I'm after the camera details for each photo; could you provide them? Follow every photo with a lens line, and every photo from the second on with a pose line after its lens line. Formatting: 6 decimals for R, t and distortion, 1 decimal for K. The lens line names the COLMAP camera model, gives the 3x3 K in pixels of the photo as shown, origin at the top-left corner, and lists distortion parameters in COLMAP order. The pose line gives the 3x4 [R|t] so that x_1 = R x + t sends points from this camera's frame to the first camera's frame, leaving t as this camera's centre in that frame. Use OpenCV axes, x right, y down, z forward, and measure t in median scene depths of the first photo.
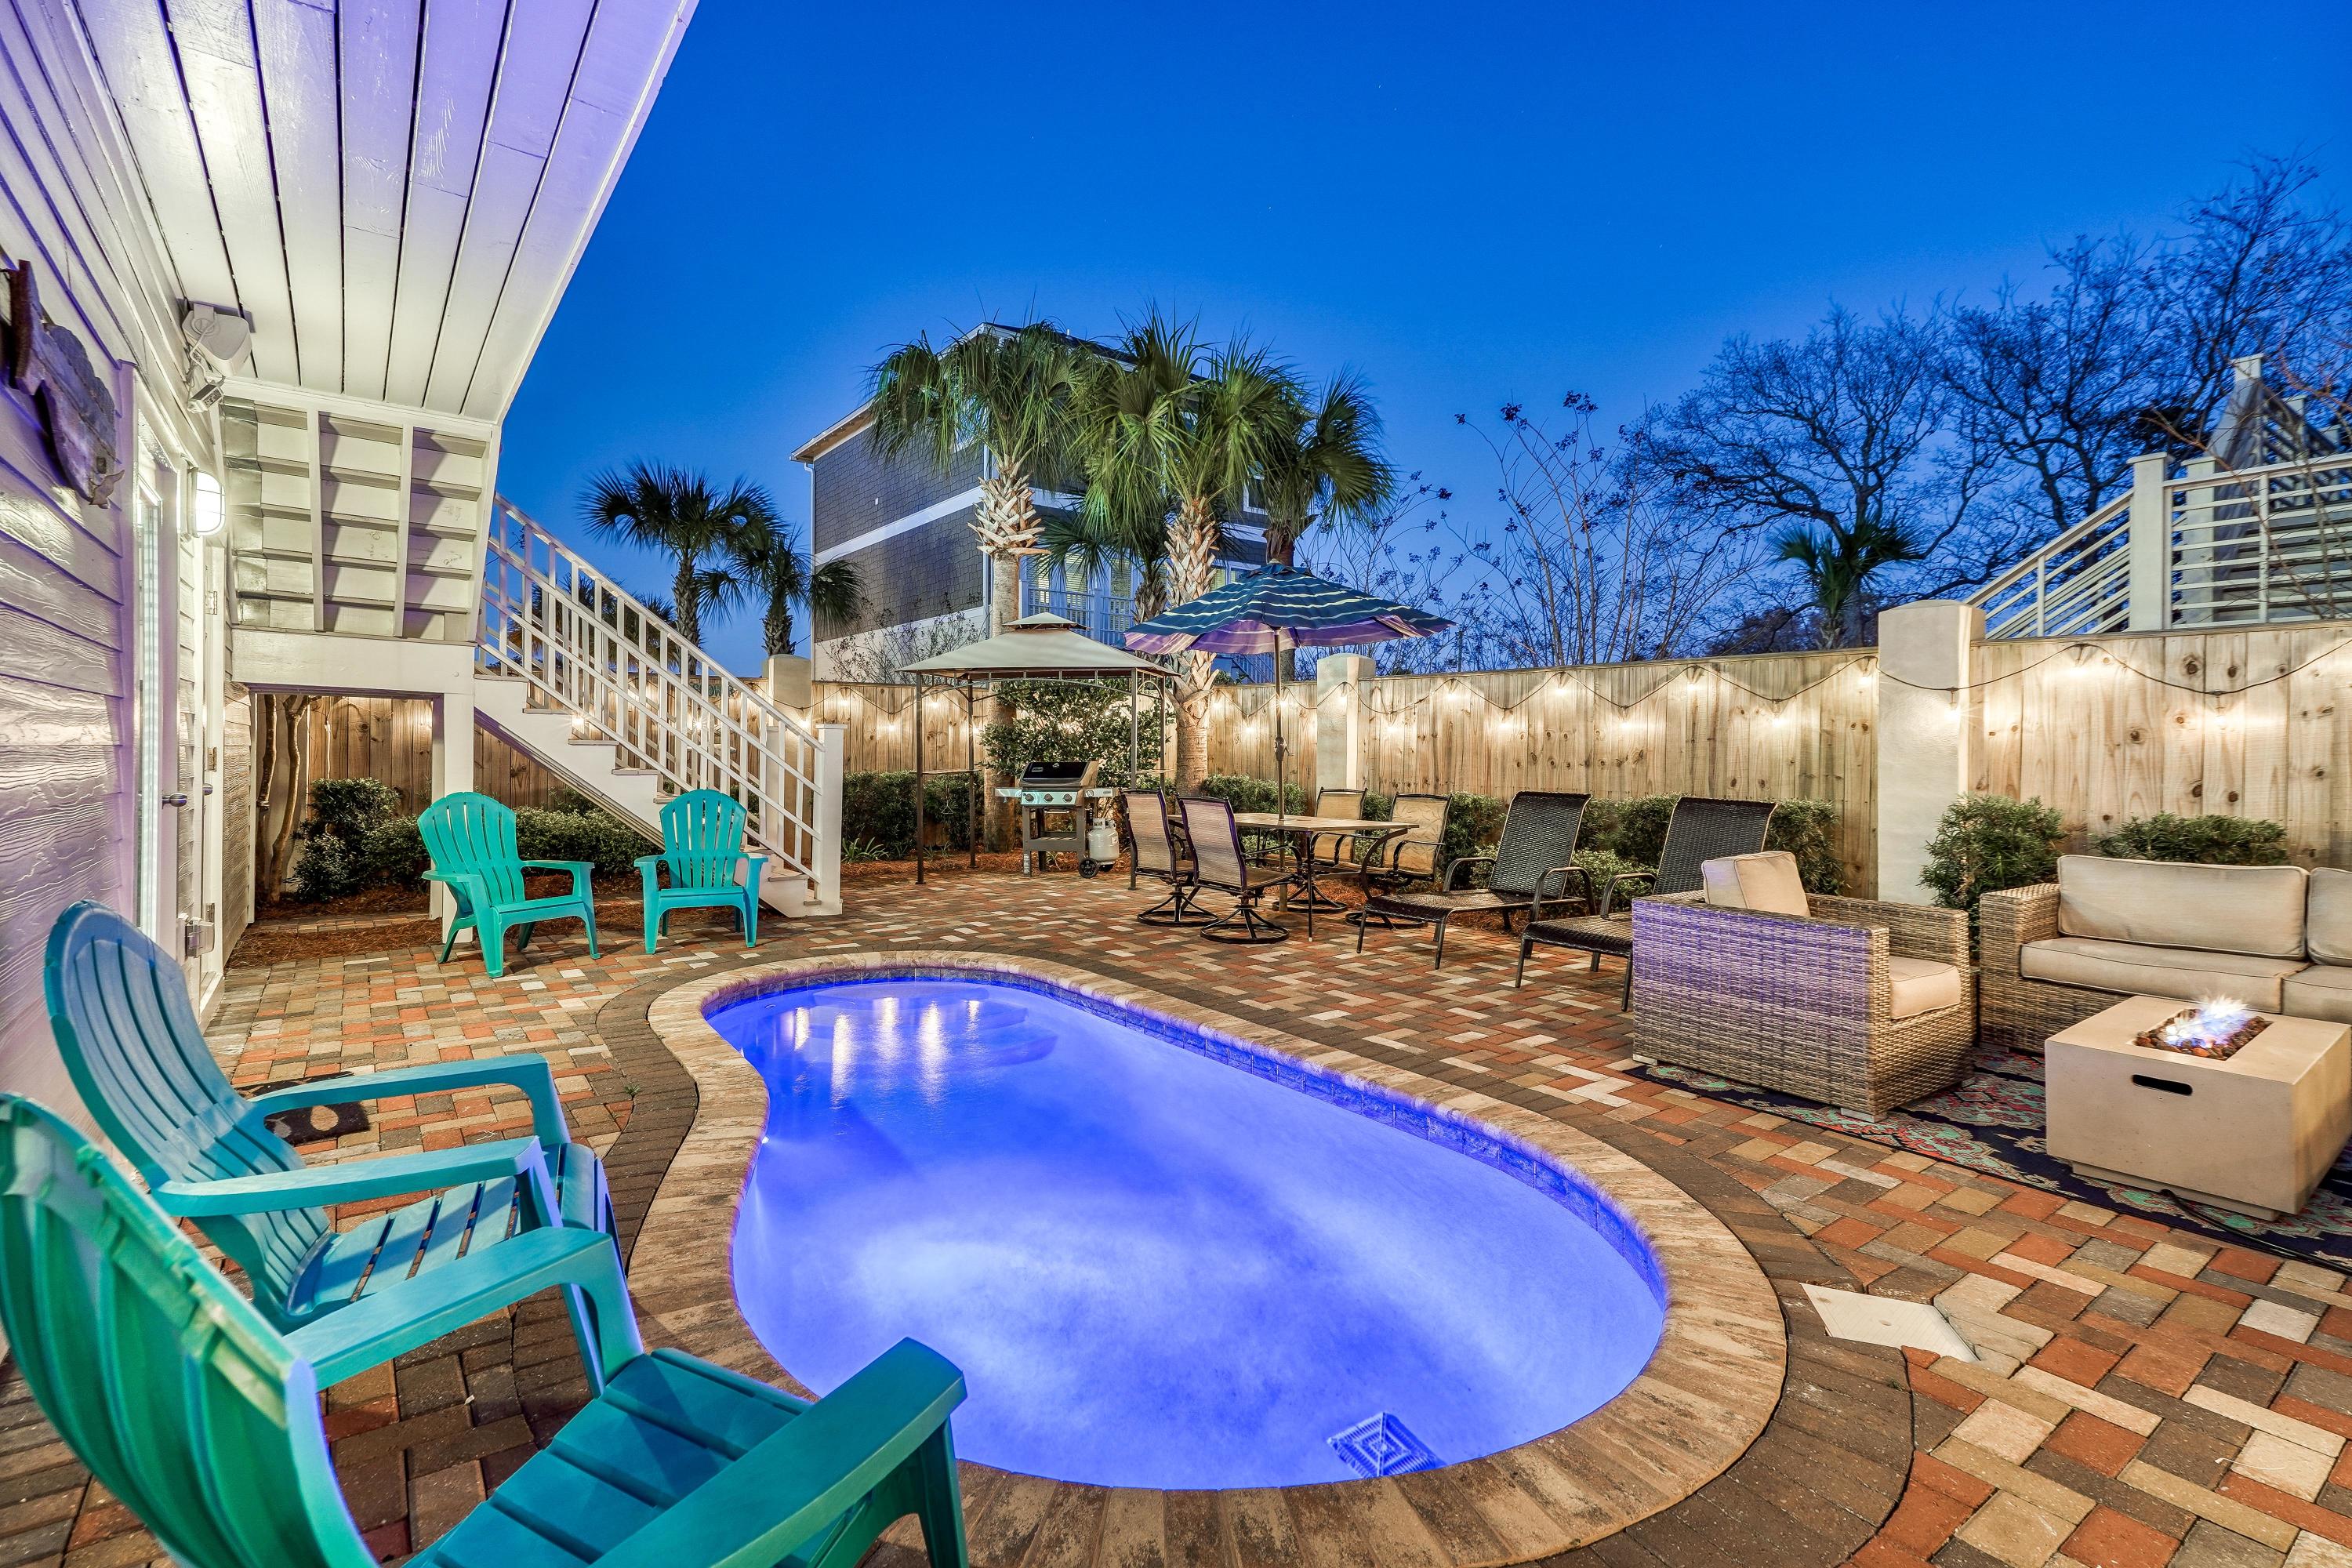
lens RADIAL K [[1053.4, 0, 1065.6], [0, 1053.4, 750.2], [0, 0, 1]] dist [0.042458, -0.004435]
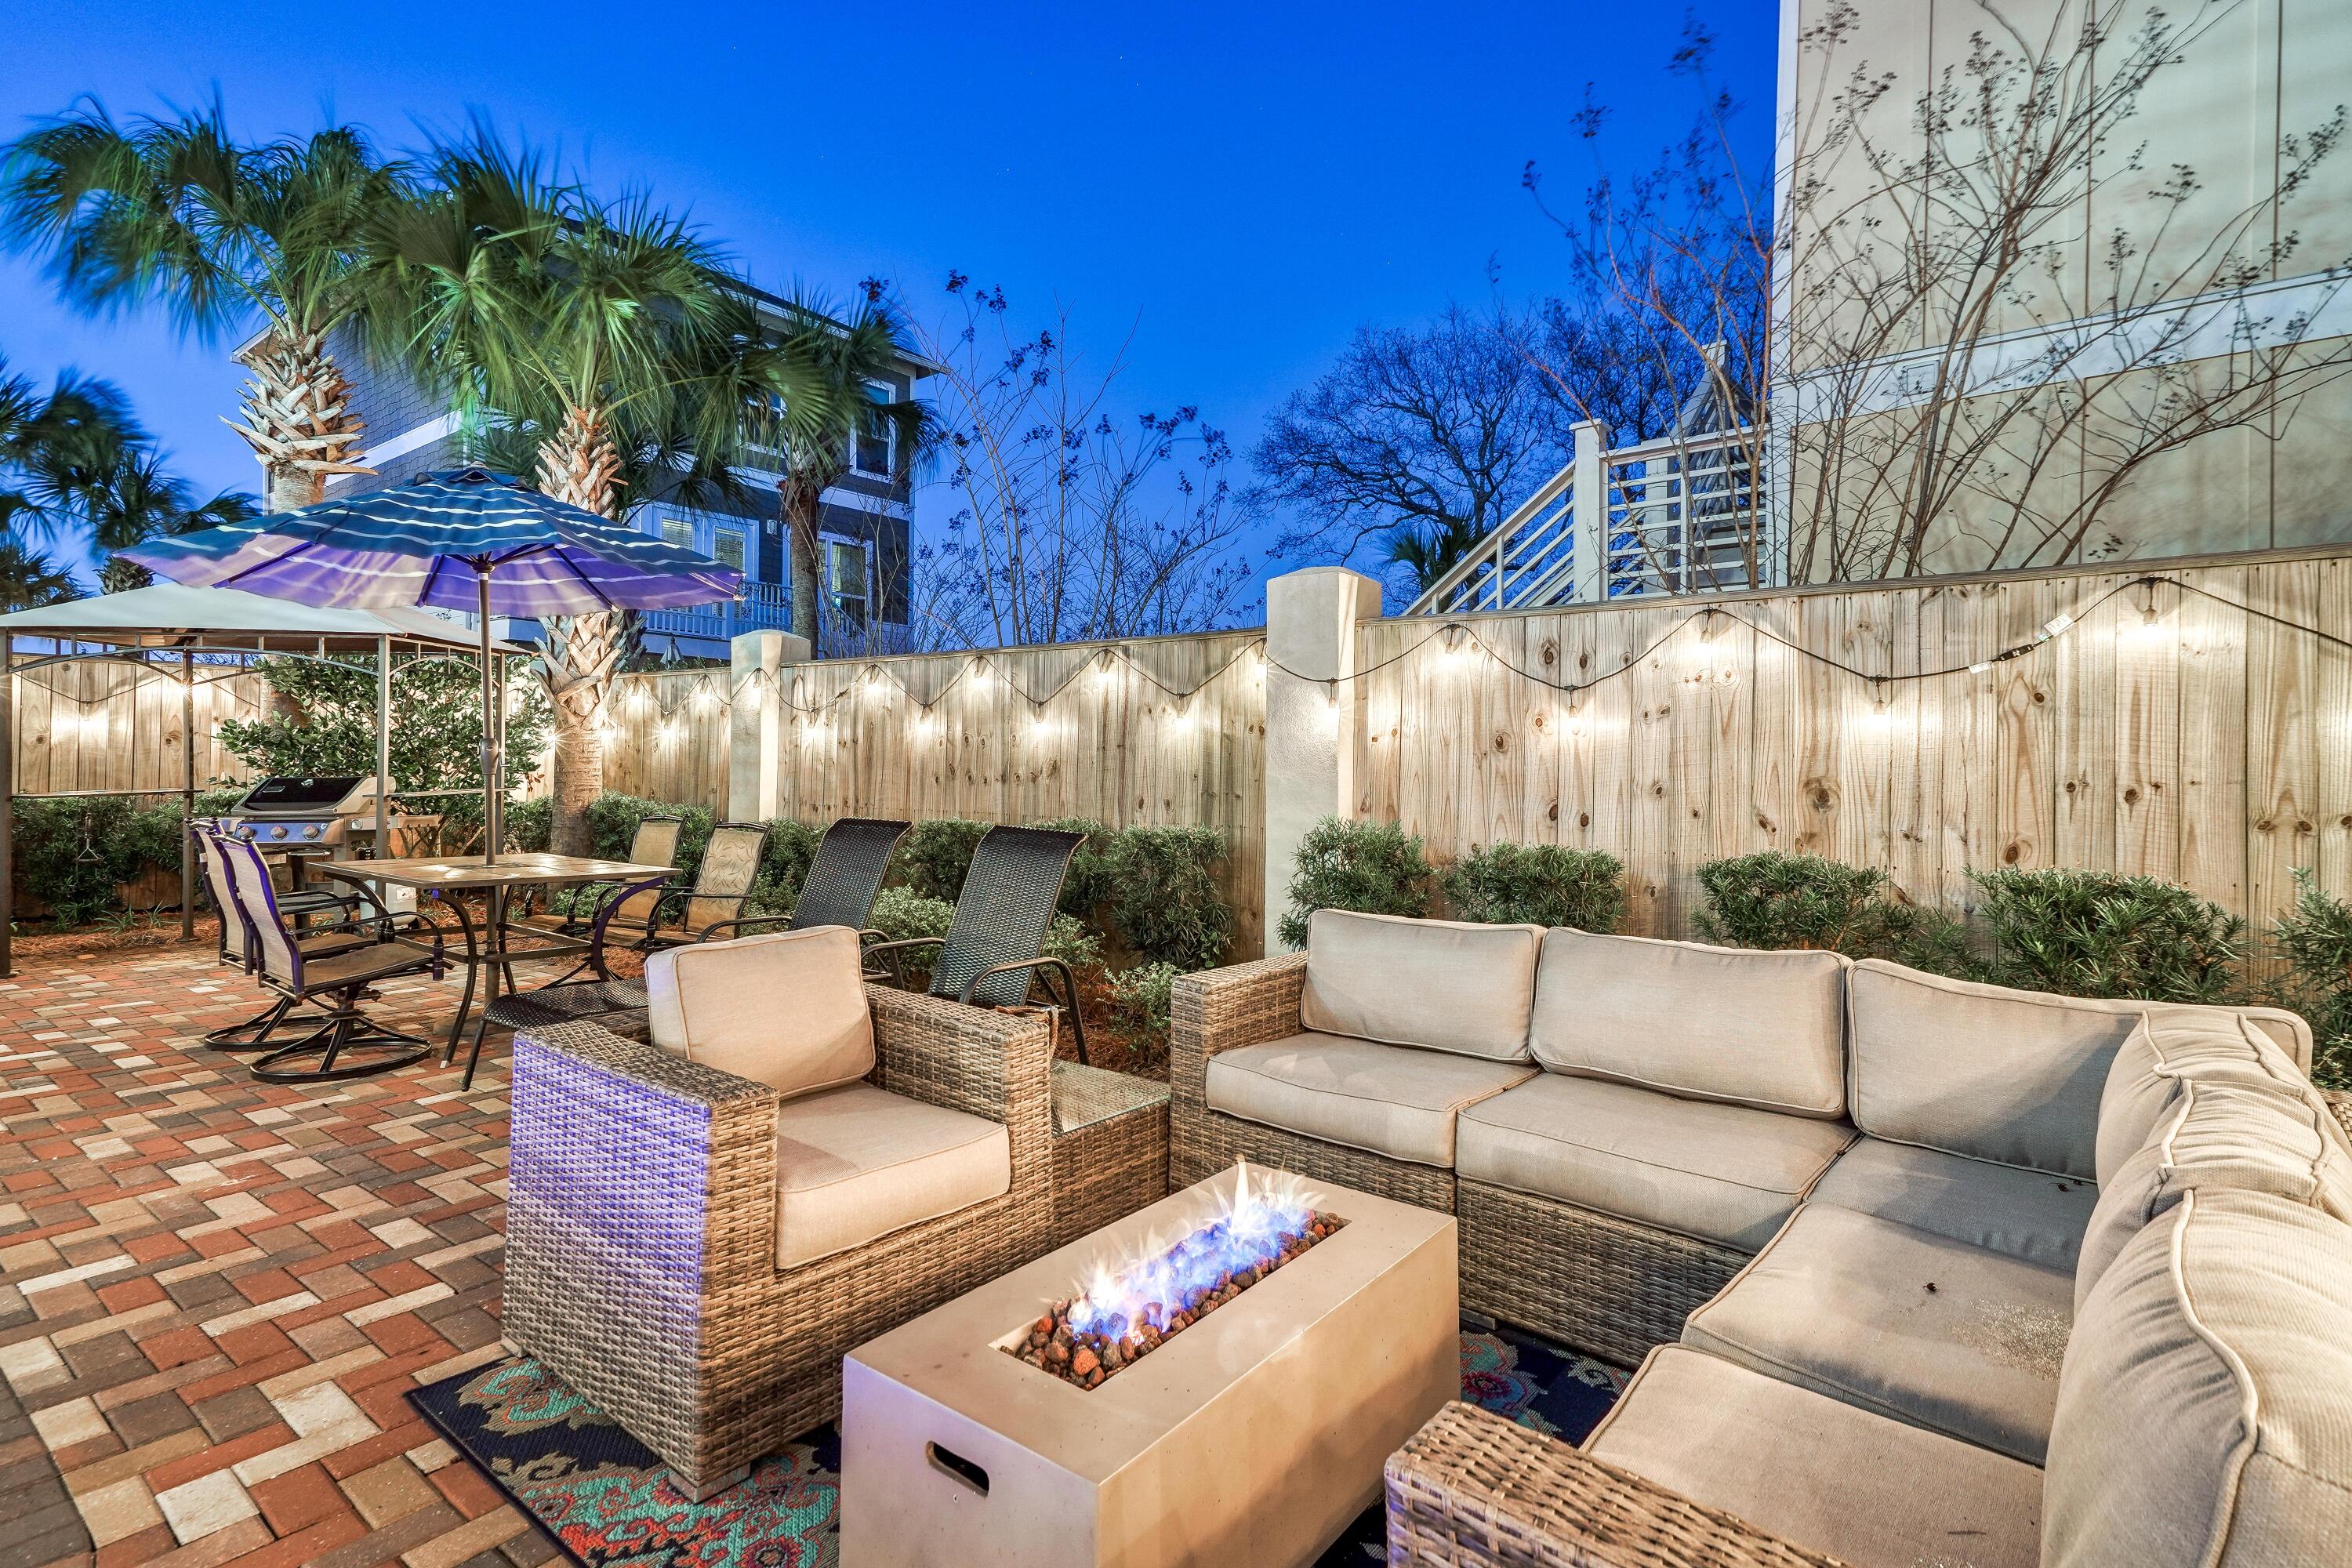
lens RADIAL K [[1150.5, 0, 1125.8], [0, 1150.5, 738.8], [0, 0, 1]] dist [0.052090, -0.001964]
pose [[0.966018, 0.009922, 0.258284, 0.356821], [-0.003720, 0.999693, -0.024492, 0.003865], [-0.258448, 0.022699, 0.965759, 0.189697]]
